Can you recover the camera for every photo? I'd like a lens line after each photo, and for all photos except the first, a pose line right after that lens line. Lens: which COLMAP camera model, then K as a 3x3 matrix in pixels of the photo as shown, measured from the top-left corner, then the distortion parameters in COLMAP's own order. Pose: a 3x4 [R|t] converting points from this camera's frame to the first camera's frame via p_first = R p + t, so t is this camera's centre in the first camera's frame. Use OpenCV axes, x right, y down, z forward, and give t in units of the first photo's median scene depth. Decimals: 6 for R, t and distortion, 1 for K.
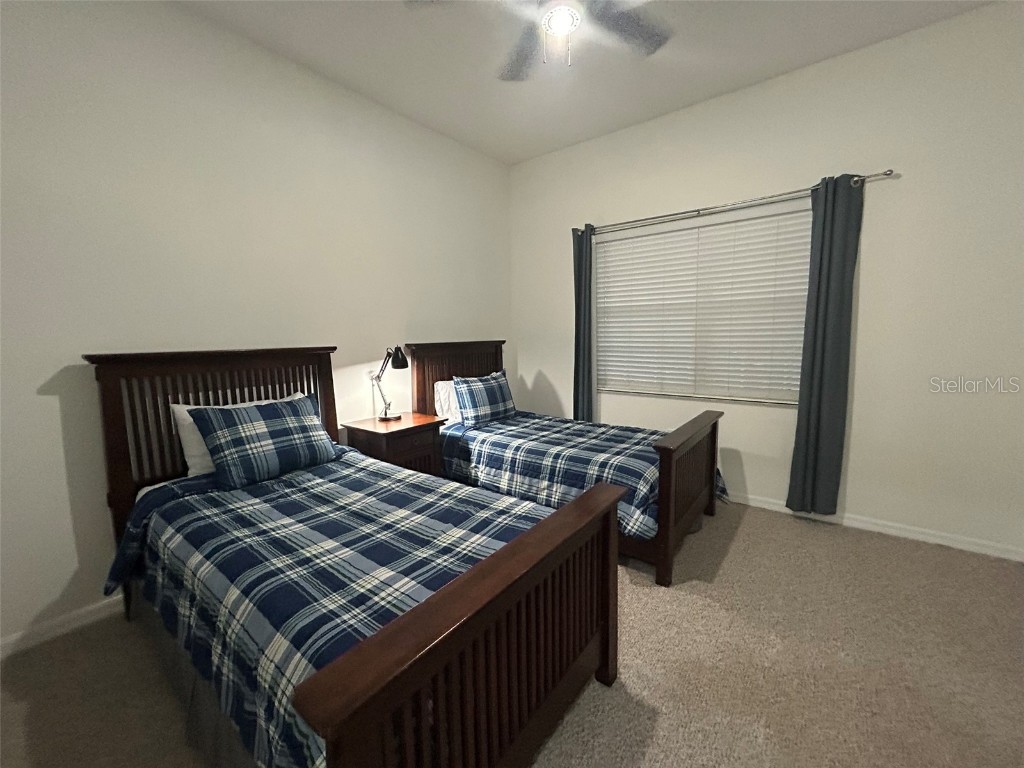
lens RADIAL K [[413.3, 0, 509.2], [0, 413.3, 384.8], [0, 0, 1]] dist [-0.000777, 0.000226]
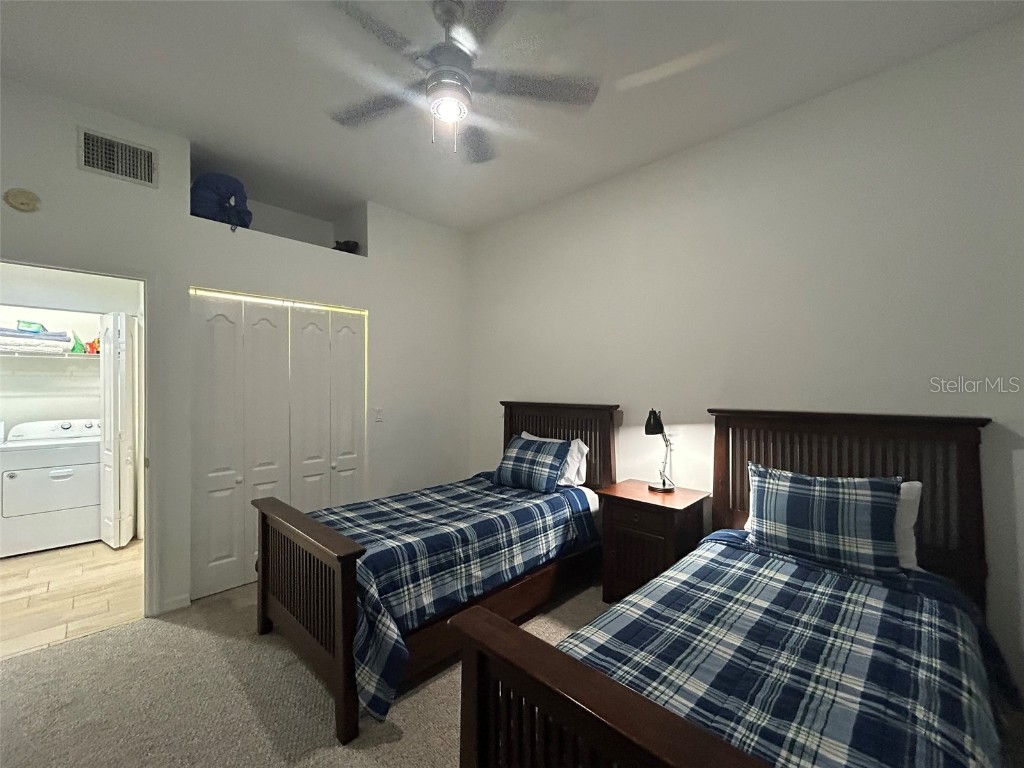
lens RADIAL K [[413.3, 0, 509.2], [0, 413.3, 384.8], [0, 0, 1]] dist [-0.000777, 0.000226]
pose [[-0.107972, 0.015212, -0.994038, 0.677128], [-0.116155, 0.992842, 0.027810, -0.138096], [0.987345, 0.118465, -0.105432, 0.785595]]
